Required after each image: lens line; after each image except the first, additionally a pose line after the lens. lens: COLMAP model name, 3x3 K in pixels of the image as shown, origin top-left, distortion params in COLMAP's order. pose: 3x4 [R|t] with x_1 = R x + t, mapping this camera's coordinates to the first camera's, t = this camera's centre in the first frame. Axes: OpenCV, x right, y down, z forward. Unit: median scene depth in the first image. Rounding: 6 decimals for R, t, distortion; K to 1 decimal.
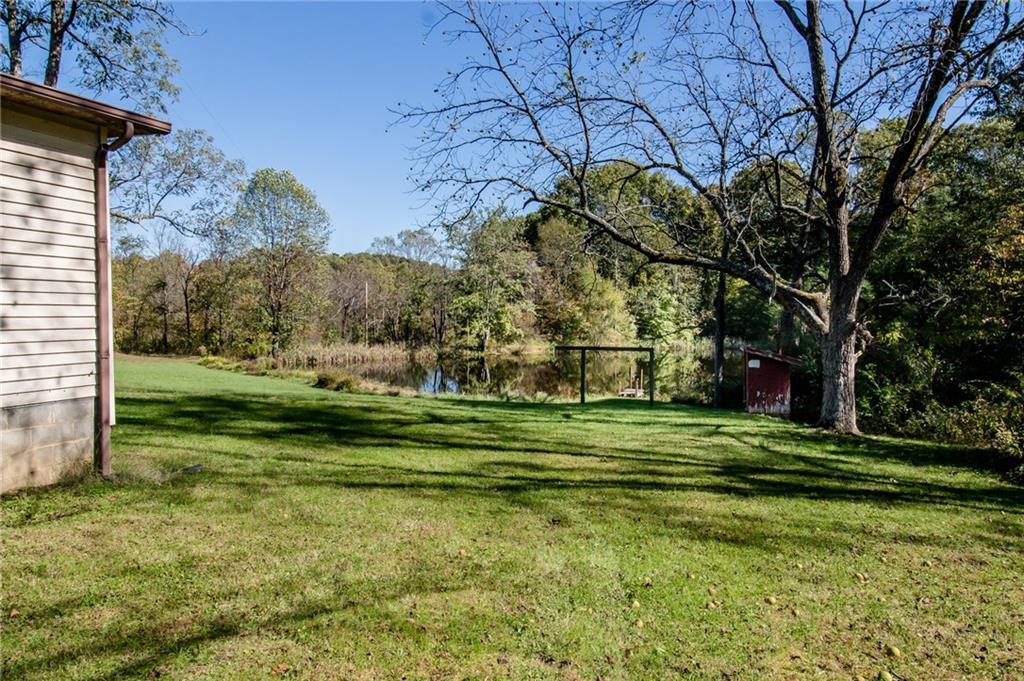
lens RADIAL K [[647.0, 0, 512.0], [0, 647.0, 340.5], [0, 0, 1]] dist [-0.000704, -0.000405]
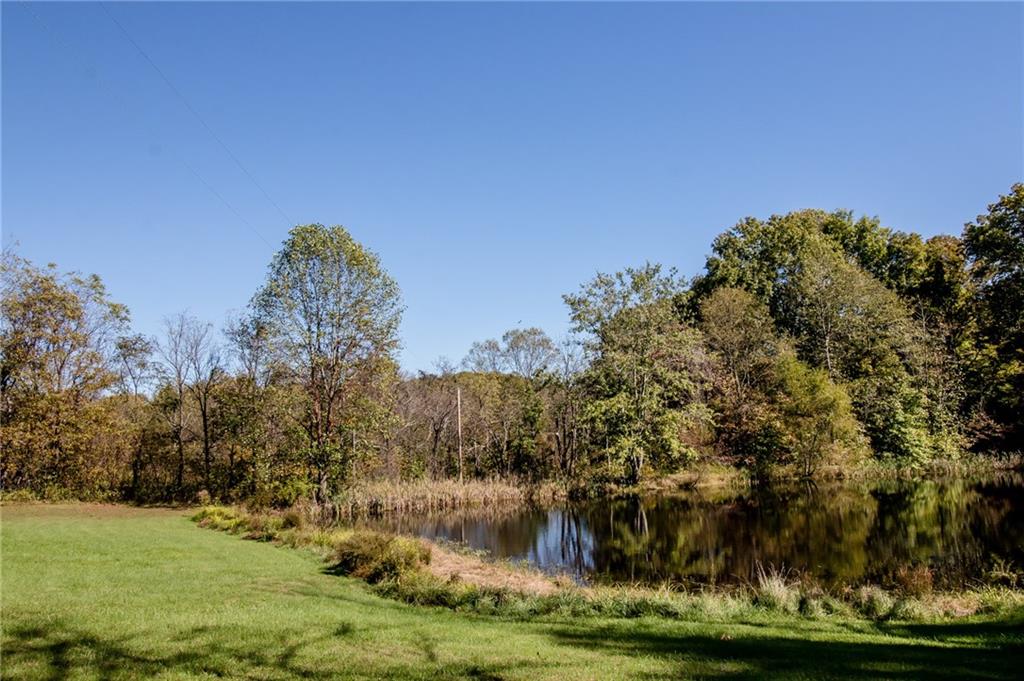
lens RADIAL K [[831.1, 0, 512.0], [0, 831.1, 340.5], [0, 0, 1]] dist [0.022794, -0.004319]
pose [[0.985270, -0.057888, -0.160911, -0.022857], [0.032087, 0.986831, -0.158540, 0.002024], [0.167970, 0.151041, 0.974152, 0.135683]]
